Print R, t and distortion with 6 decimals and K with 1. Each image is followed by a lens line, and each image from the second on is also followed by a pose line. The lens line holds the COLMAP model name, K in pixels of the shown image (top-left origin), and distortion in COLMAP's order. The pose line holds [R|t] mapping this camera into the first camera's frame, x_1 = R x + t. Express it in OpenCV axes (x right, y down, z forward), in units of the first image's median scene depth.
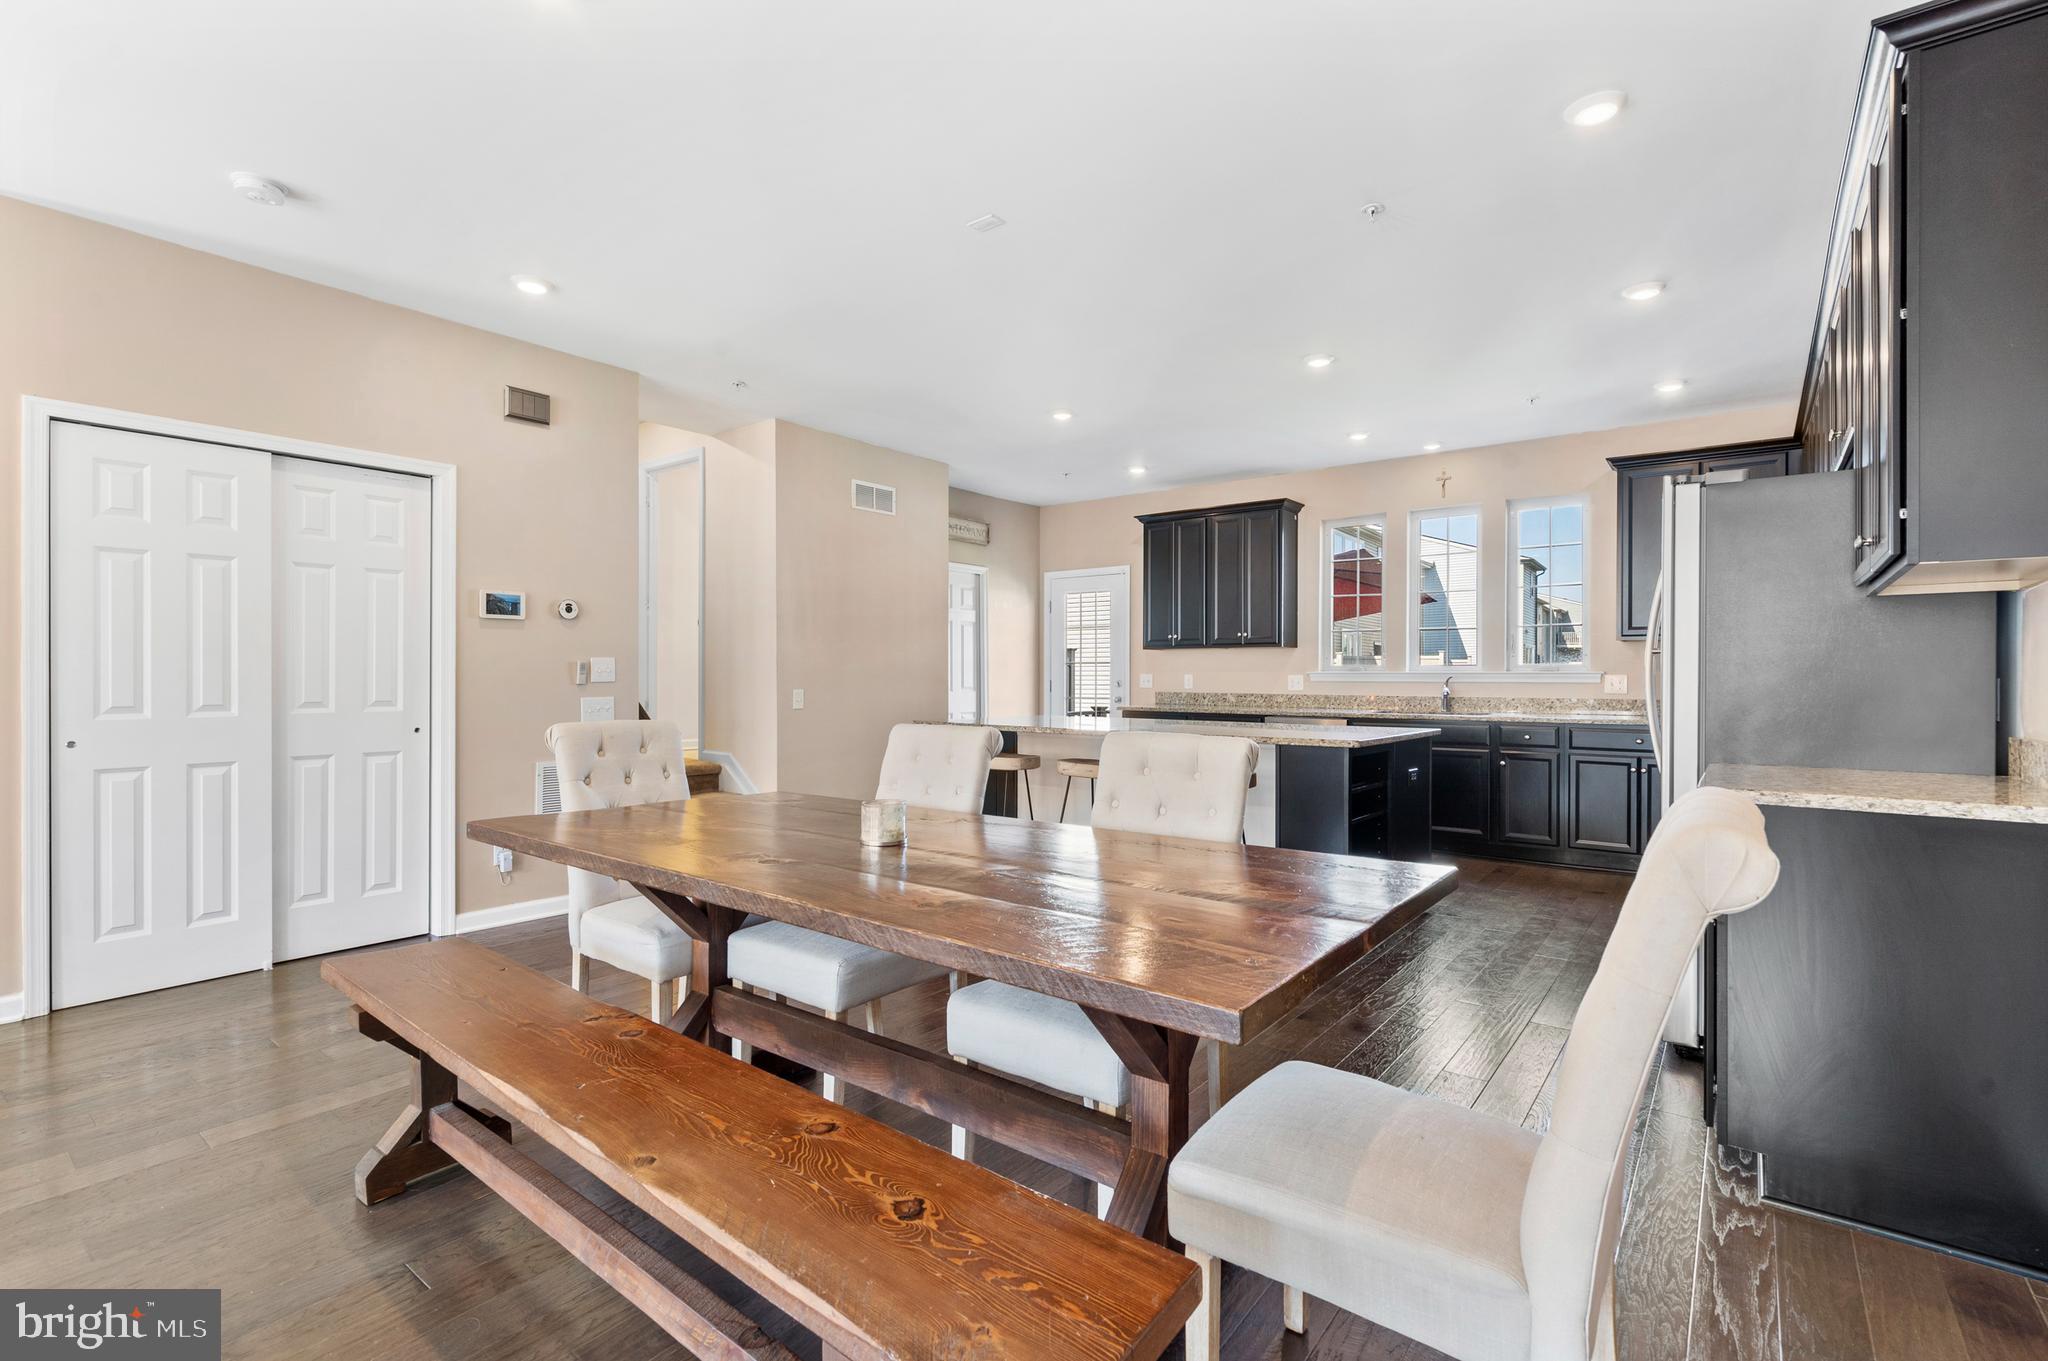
lens RADIAL K [[938.6, 0, 1021.1], [0, 938.6, 676.1], [0, 0, 1]] dist [-0.000447, 0.000020]
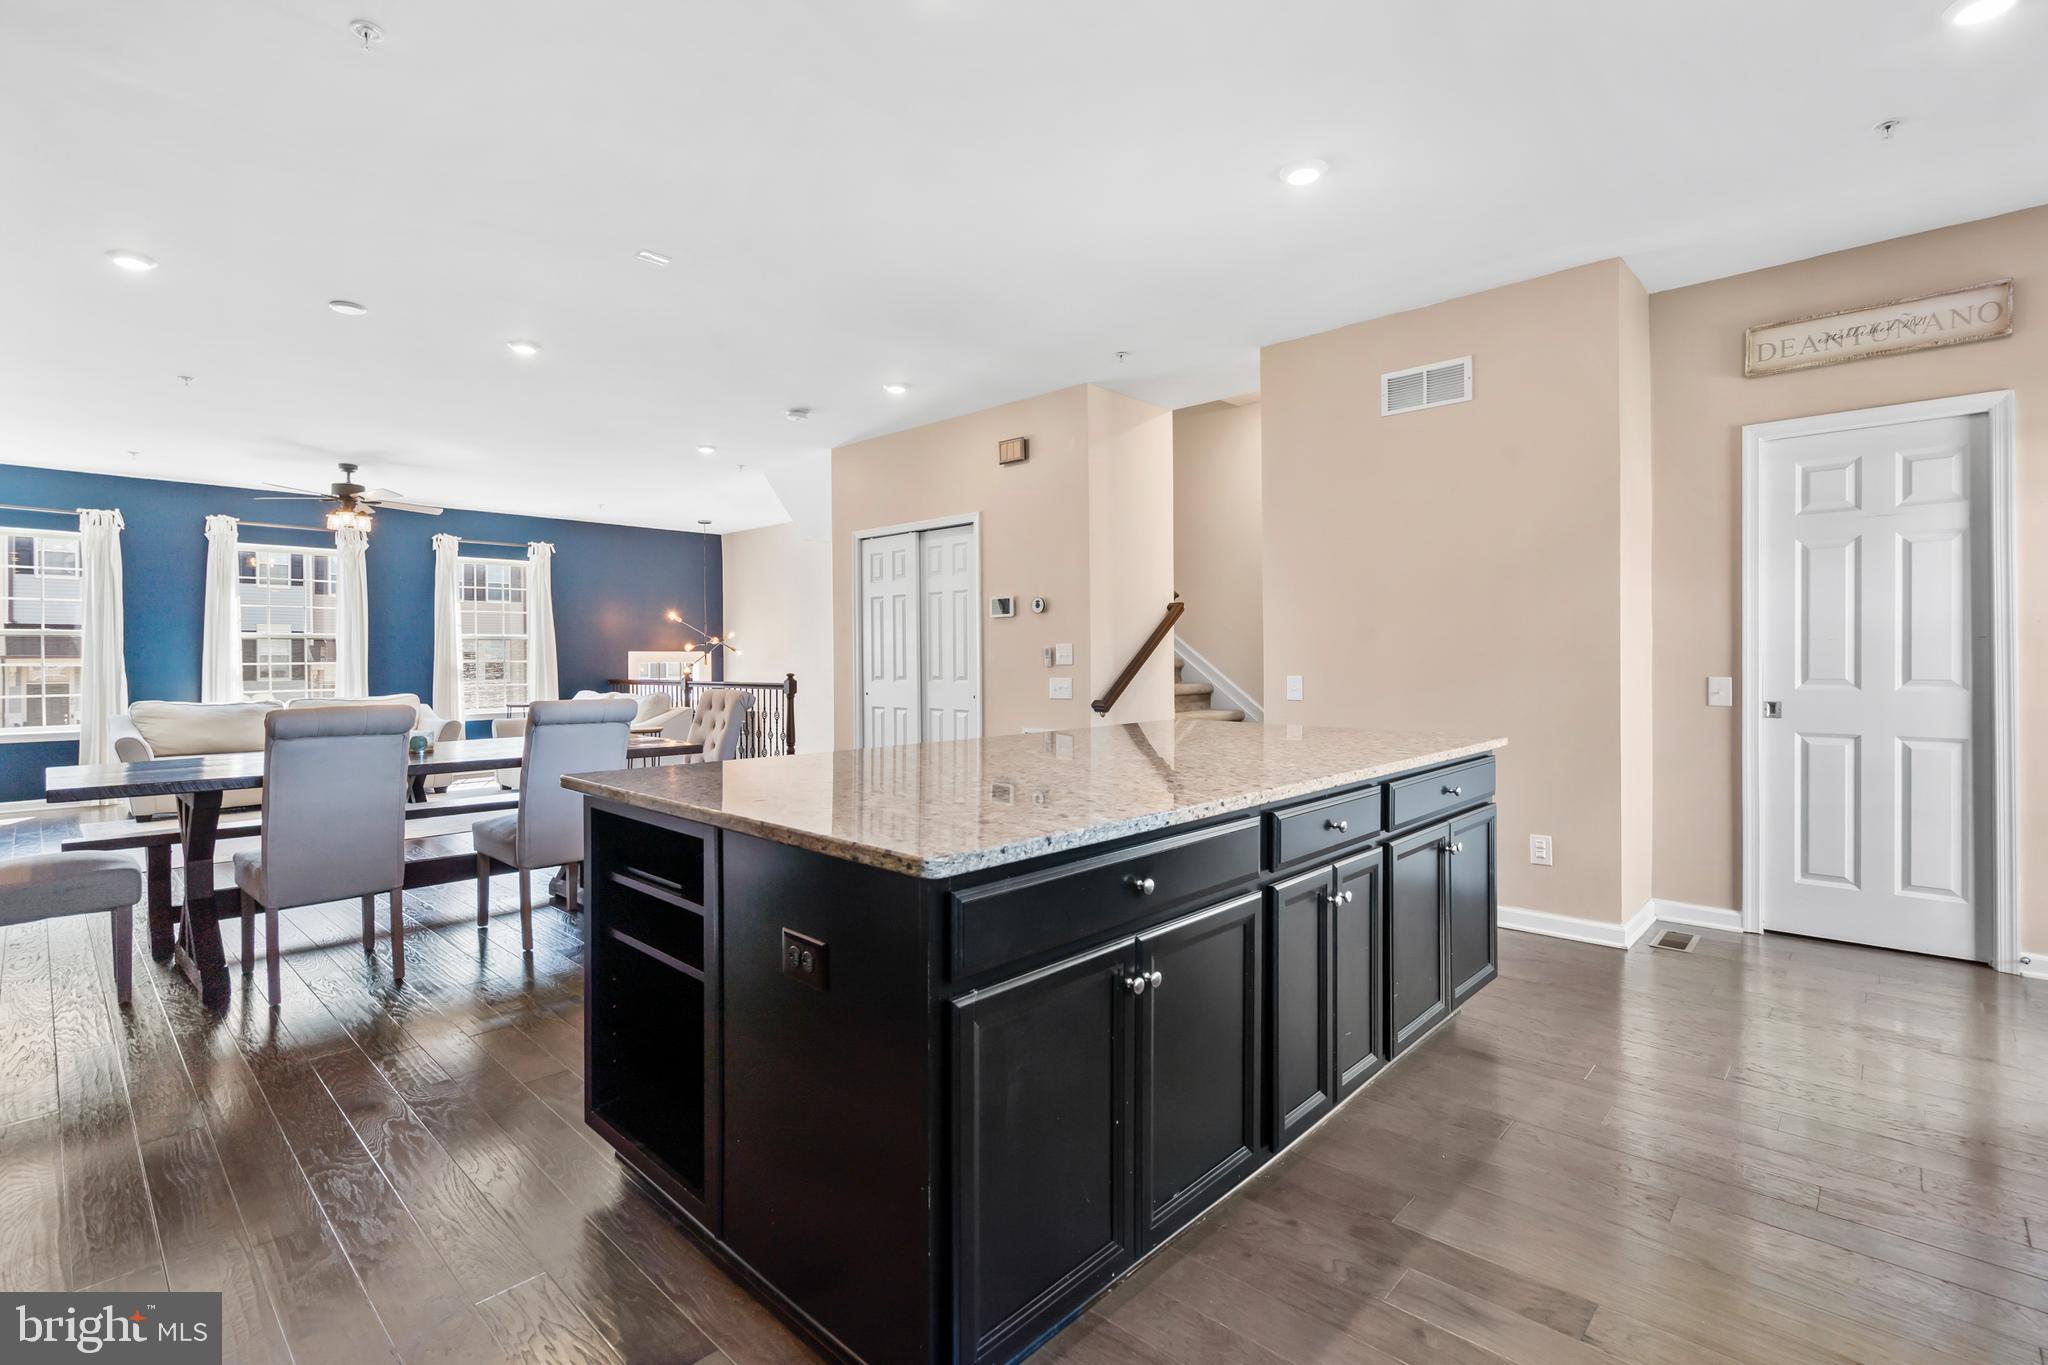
lens RADIAL K [[938.6, 0, 1038.0], [0, 938.6, 664.9], [0, 0, 1]] dist [-0.000447, 0.000020]
pose [[-0.082134, 0.002200, -0.996619, 0.525110], [0.002499, 0.999995, 0.002001, 0.003005], [0.996618, -0.002326, -0.082139, 0.789463]]
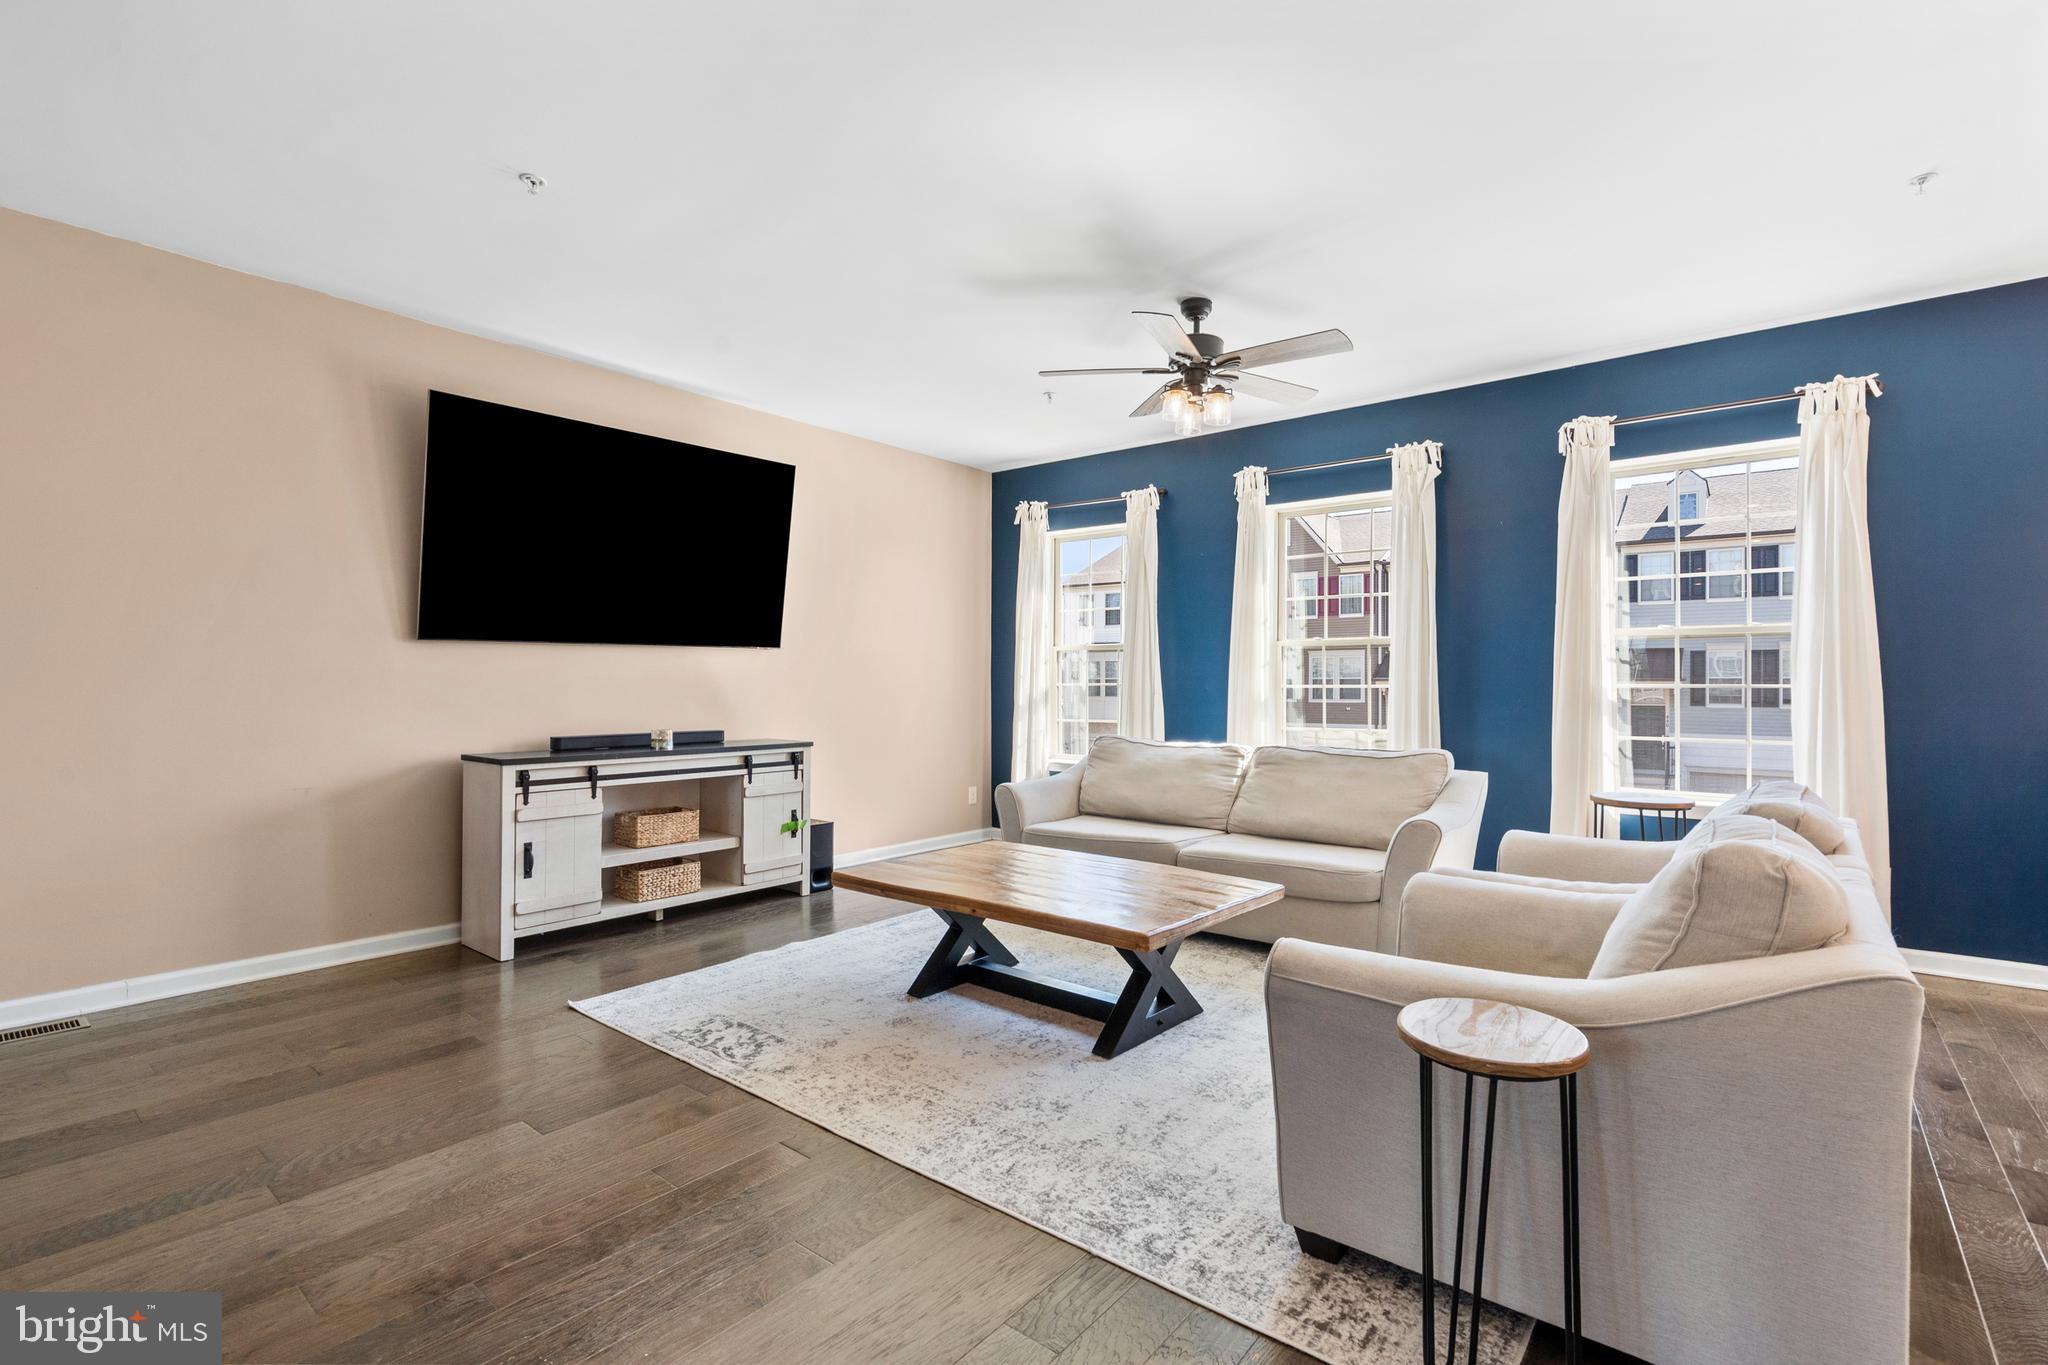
lens RADIAL K [[938.6, 0, 1024.7], [0, 938.6, 687.2], [0, 0, 1]] dist [-0.000447, 0.000020]
pose [[-0.999744, -0.006986, 0.021500, -0.470459], [-0.006873, 0.999962, 0.005370, -0.001674], [-0.021536, 0.005221, -0.999754, 0.446314]]
